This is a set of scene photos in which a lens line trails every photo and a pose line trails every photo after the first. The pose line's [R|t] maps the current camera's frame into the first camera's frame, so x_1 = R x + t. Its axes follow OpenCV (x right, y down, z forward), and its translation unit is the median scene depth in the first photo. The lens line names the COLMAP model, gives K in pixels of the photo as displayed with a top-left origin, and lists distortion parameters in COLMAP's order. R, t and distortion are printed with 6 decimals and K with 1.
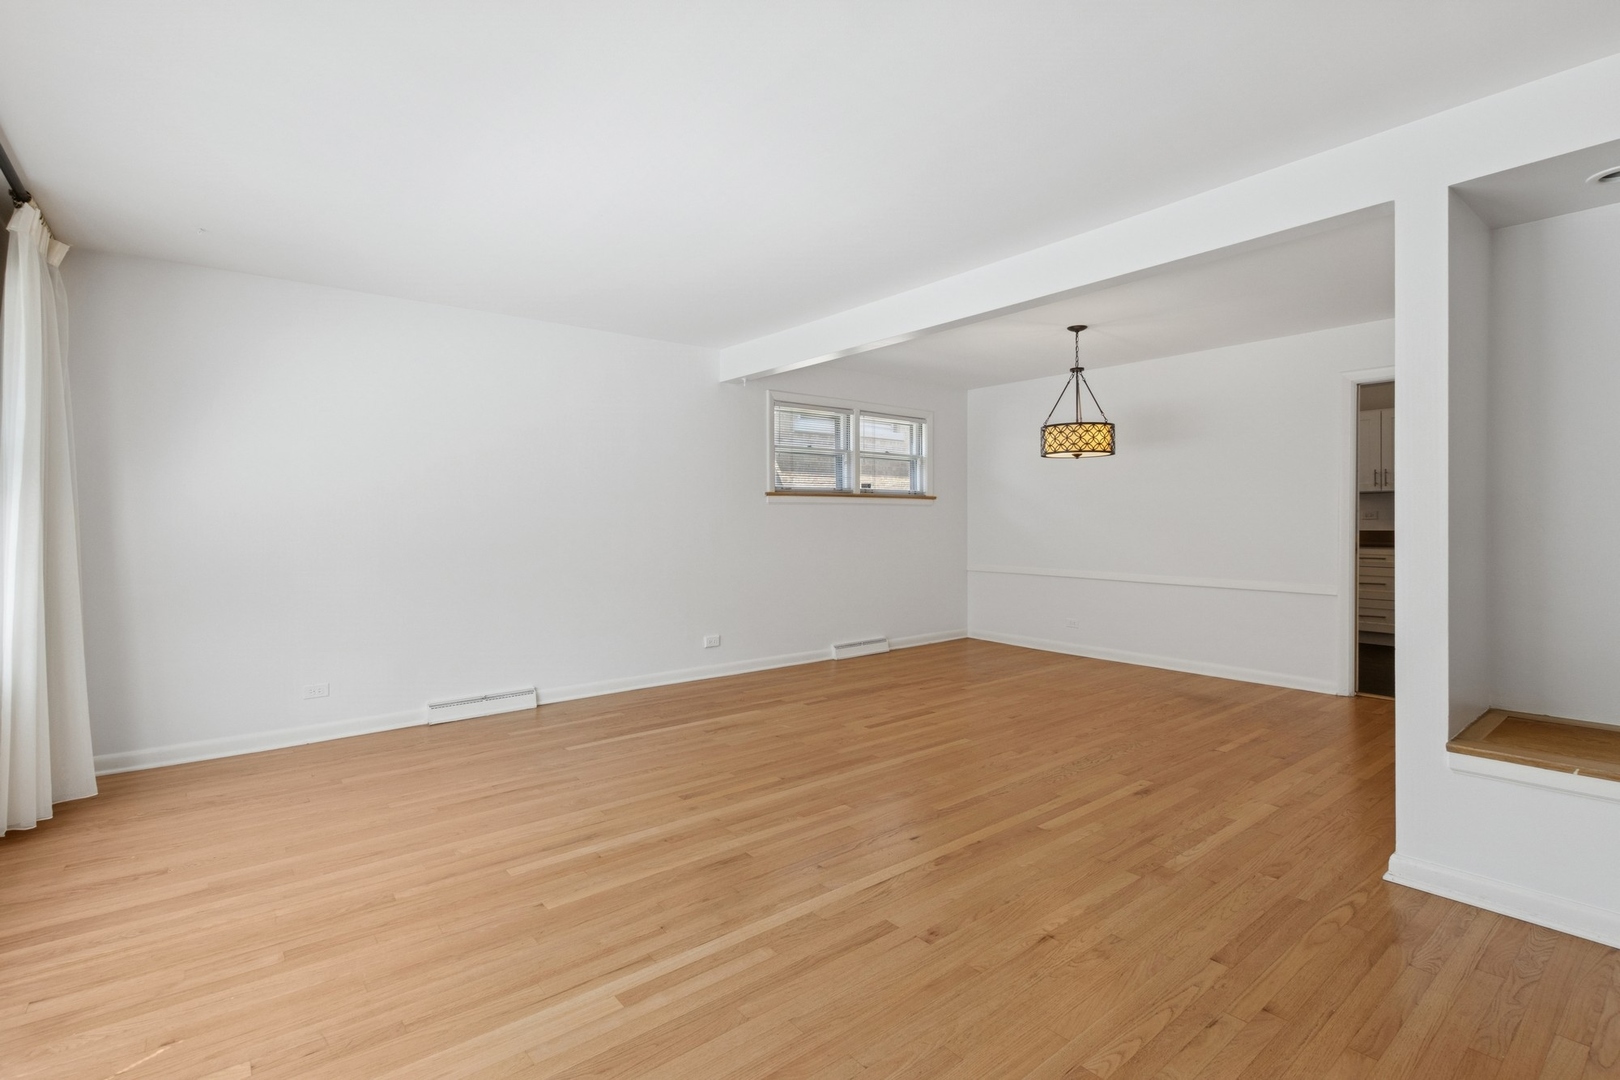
lens RADIAL K [[751.2, 0, 807.1], [0, 751.2, 524.3], [0, 0, 1]] dist [-0.002261, -0.000724]
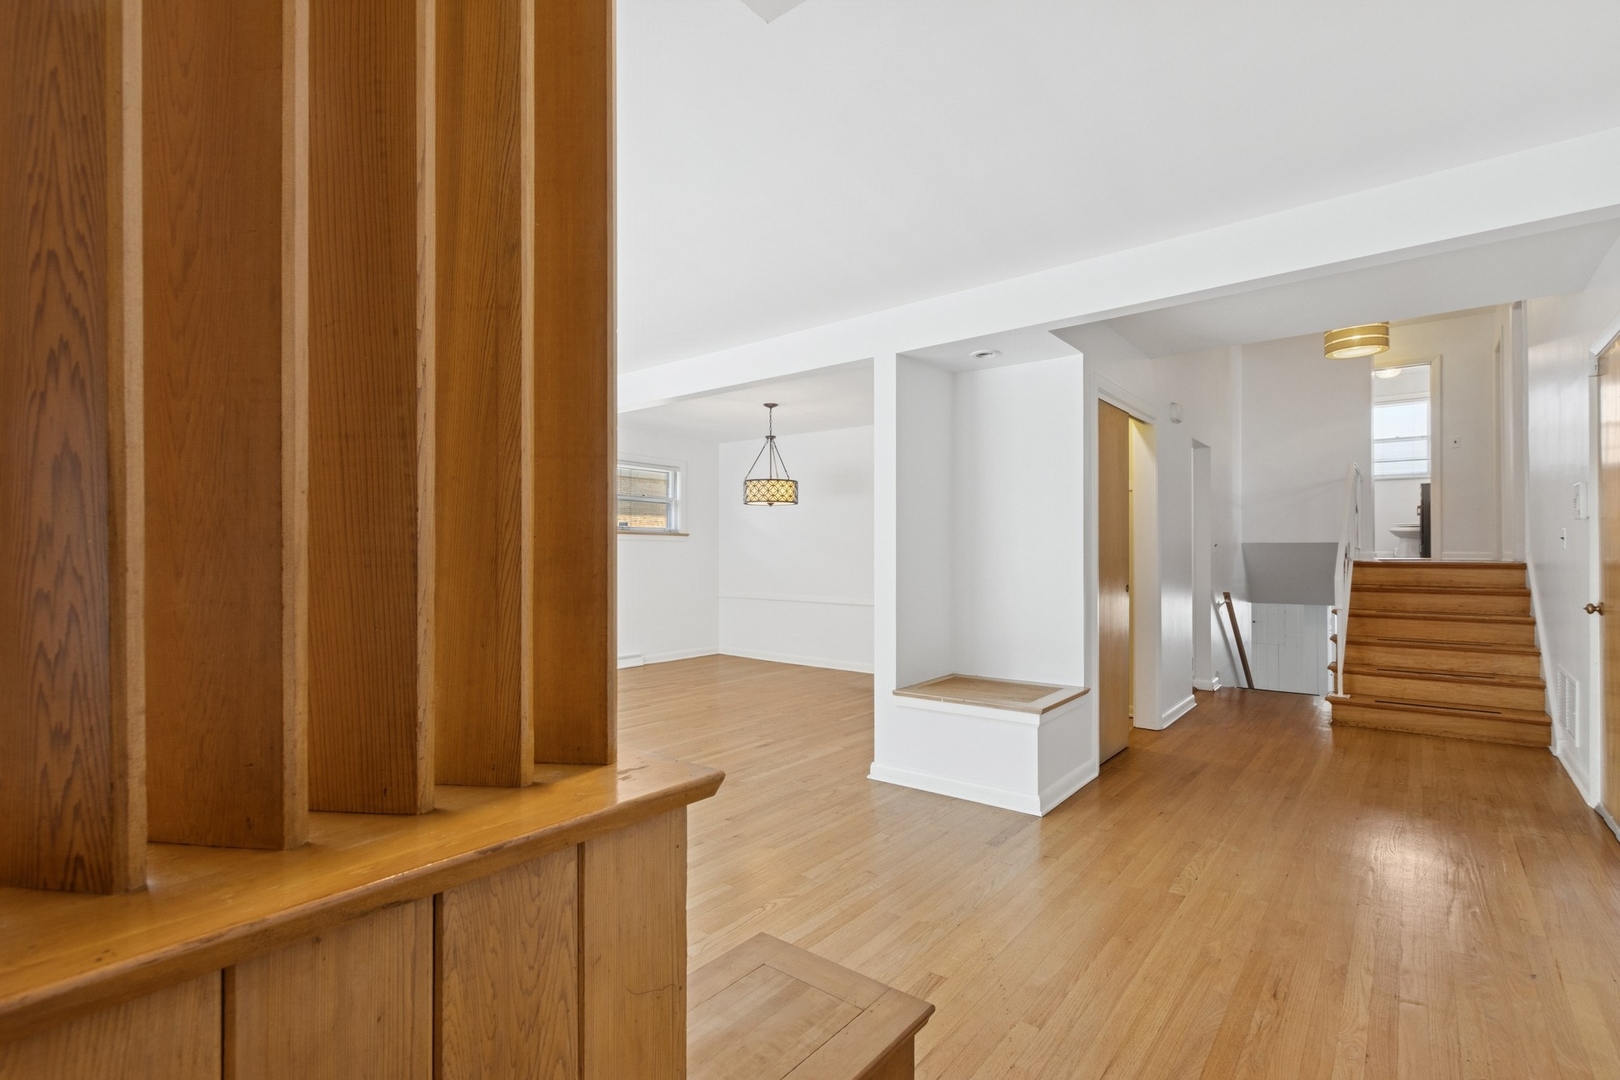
lens RADIAL K [[750.5, 0, 809.6], [0, 750.5, 558.0], [0, 0, 1]] dist [-0.003046, -0.000610]
pose [[0.976408, 0.003174, 0.215912, 0.221320], [-0.003265, 0.999995, 0.000065, 0.000630], [-0.215910, -0.000768, 0.976413, -0.404391]]
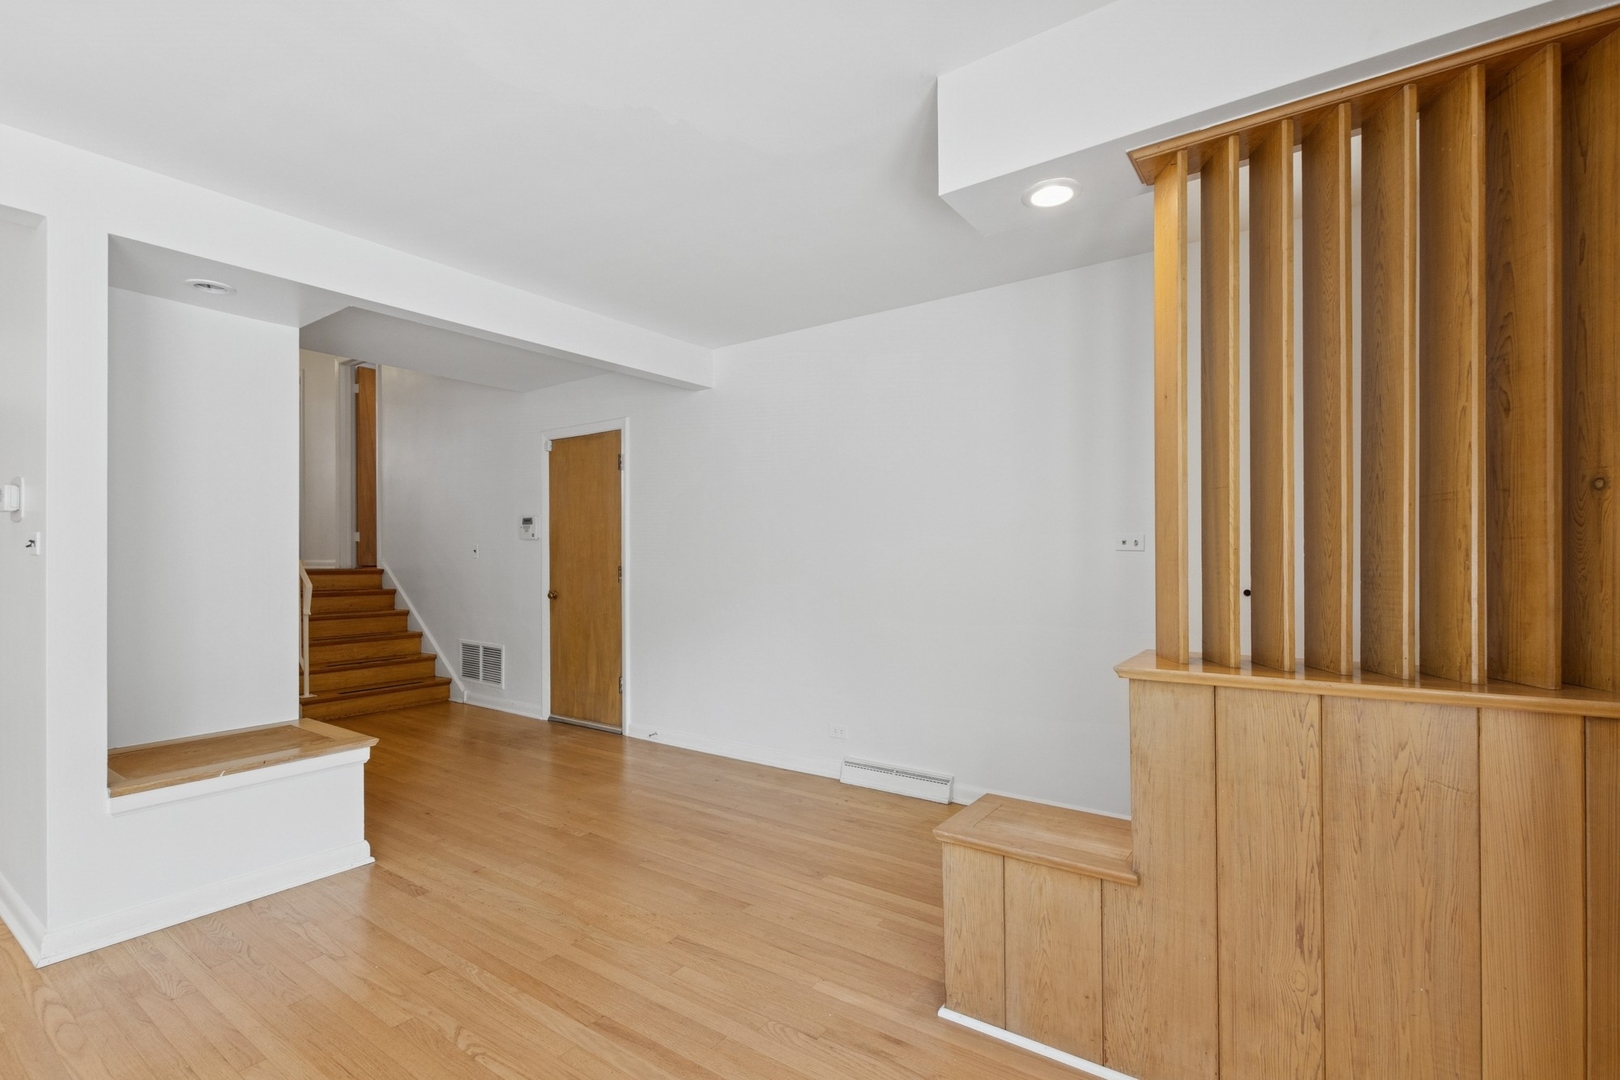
lens RADIAL K [[750.5, 0, 809.6], [0, 750.5, 558.0], [0, 0, 1]] dist [-0.003046, -0.000610]
pose [[-0.274829, 0.007638, 0.961463, -0.255564], [0.010140, 0.999936, -0.005045, -0.001531], [-0.961440, 0.008363, -0.274889, 0.263442]]
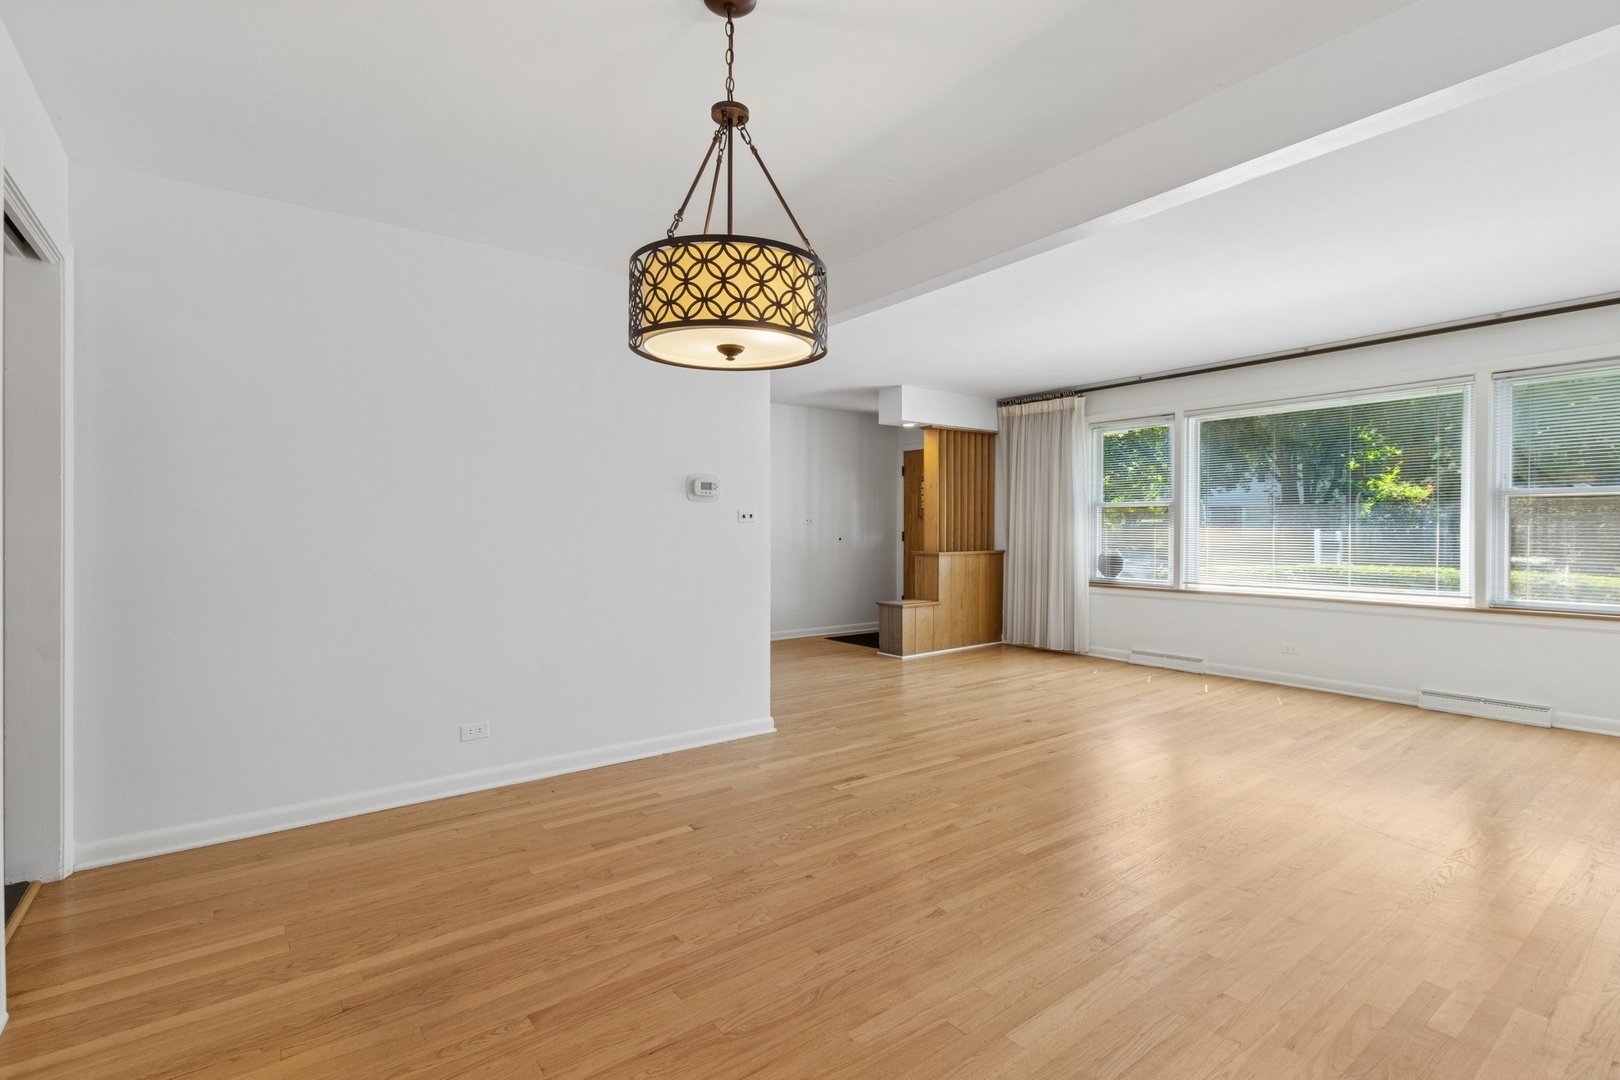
lens RADIAL K [[753.6, 0, 810.0], [0, 753.6, 540.0], [0, 0, 1]] dist [-0.000916, -0.000156]
pose [[-0.999468, 0.005279, 0.032199, 0.467075], [0.005927, 0.999781, 0.020085, -0.010164], [-0.032086, 0.020266, -0.999280, 2.054425]]
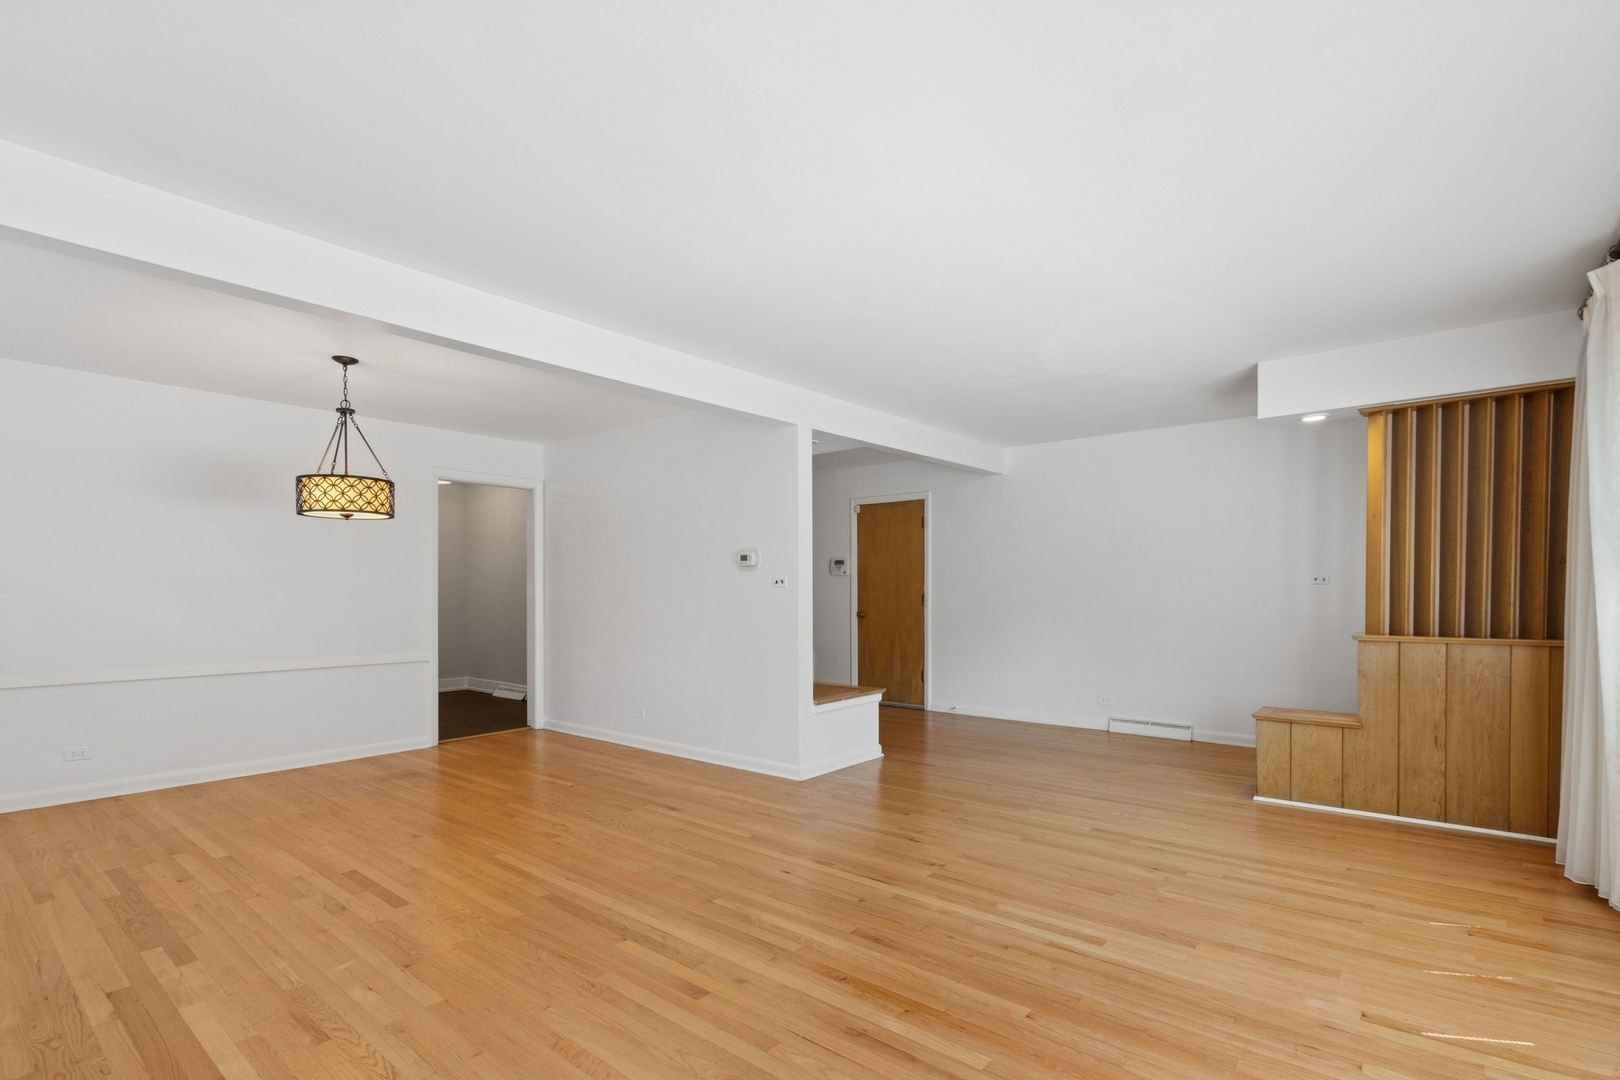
lens RADIAL K [[765.7, 0, 807.3], [0, 765.7, 607.5], [0, 0, 1]] dist [-0.000299, 0.000566]
pose [[-0.196515, -0.017081, 0.980352, -0.843664], [0.009517, 0.999768, 0.019327, -0.004254], [-0.980455, 0.013128, -0.196307, 1.010998]]
